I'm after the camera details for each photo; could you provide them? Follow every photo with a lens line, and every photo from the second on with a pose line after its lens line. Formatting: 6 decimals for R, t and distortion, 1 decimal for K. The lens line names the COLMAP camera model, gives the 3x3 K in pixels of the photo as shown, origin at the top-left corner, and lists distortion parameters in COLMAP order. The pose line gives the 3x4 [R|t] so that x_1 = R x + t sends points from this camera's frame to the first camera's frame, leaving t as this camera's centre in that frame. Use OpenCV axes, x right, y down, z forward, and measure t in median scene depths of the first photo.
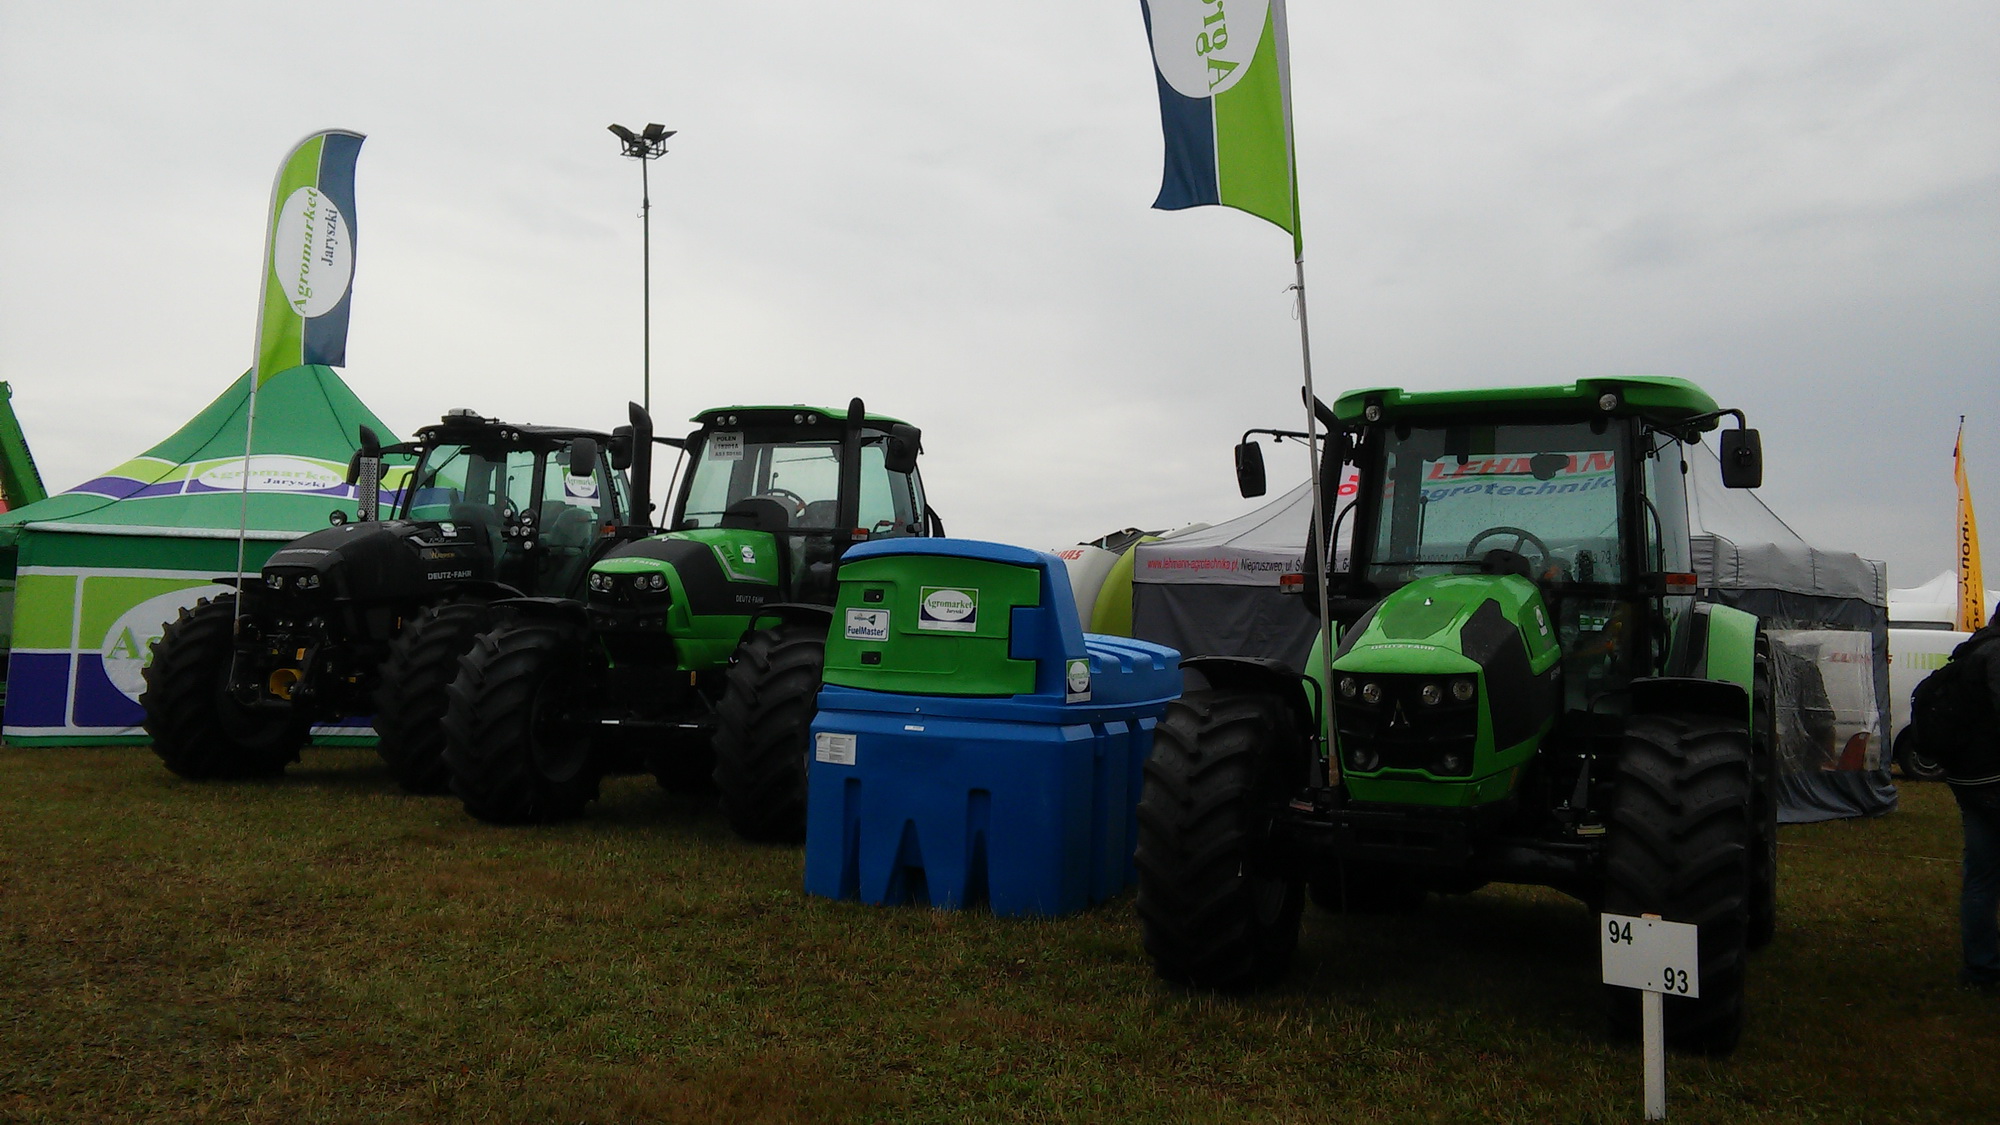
lens RADIAL K [[1731.7, 0, 999.7], [0, 1731.7, 555.1], [0, 0, 1]] dist [0.063409, -0.089377]
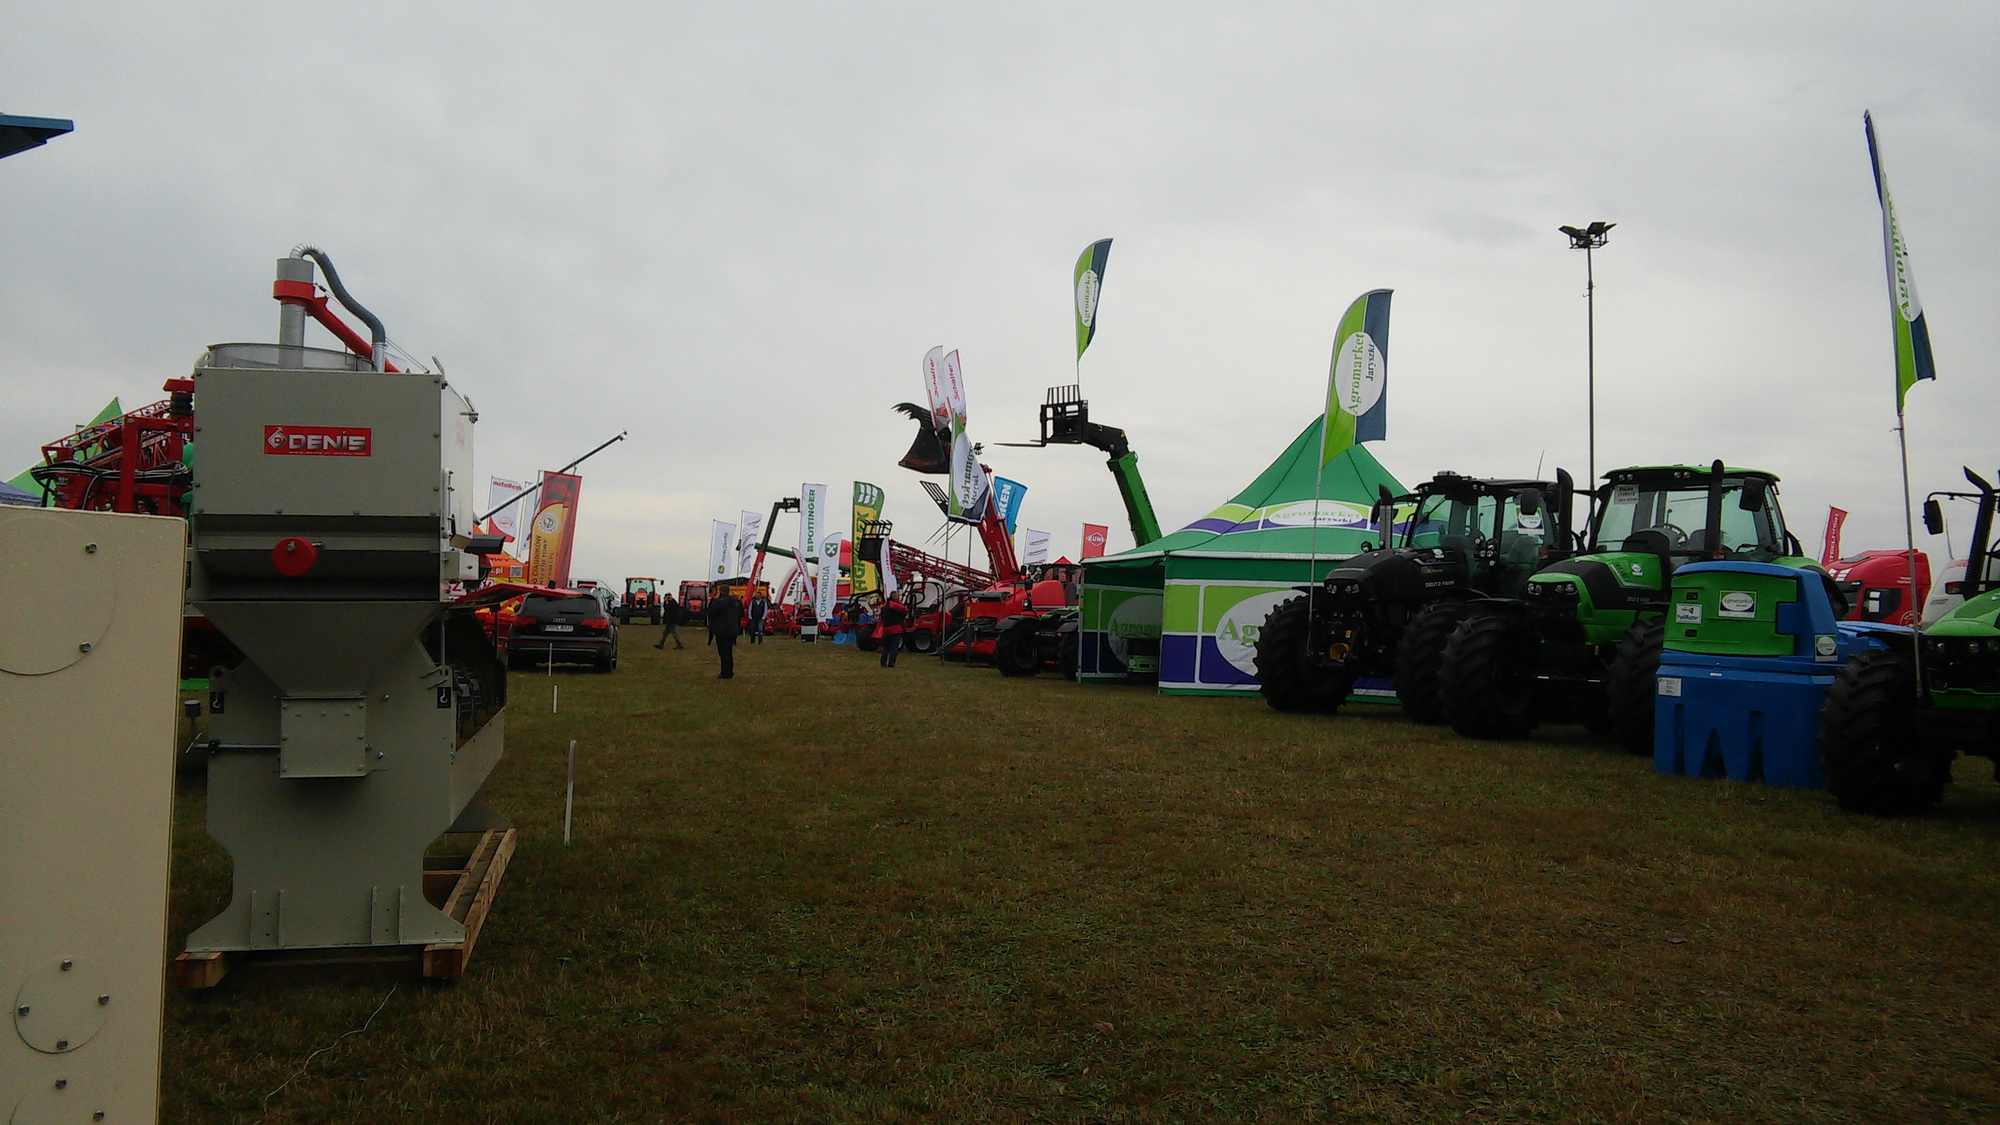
lens RADIAL K [[1731.7, 0, 984.6], [0, 1731.7, 560.4], [0, 0, 1]] dist [0.063409, -0.089377]
pose [[0.847833, -0.012490, -0.530117, 0.160372], [0.012243, 0.999917, -0.003978, -0.008334], [0.530123, -0.003118, 0.847915, -0.524972]]
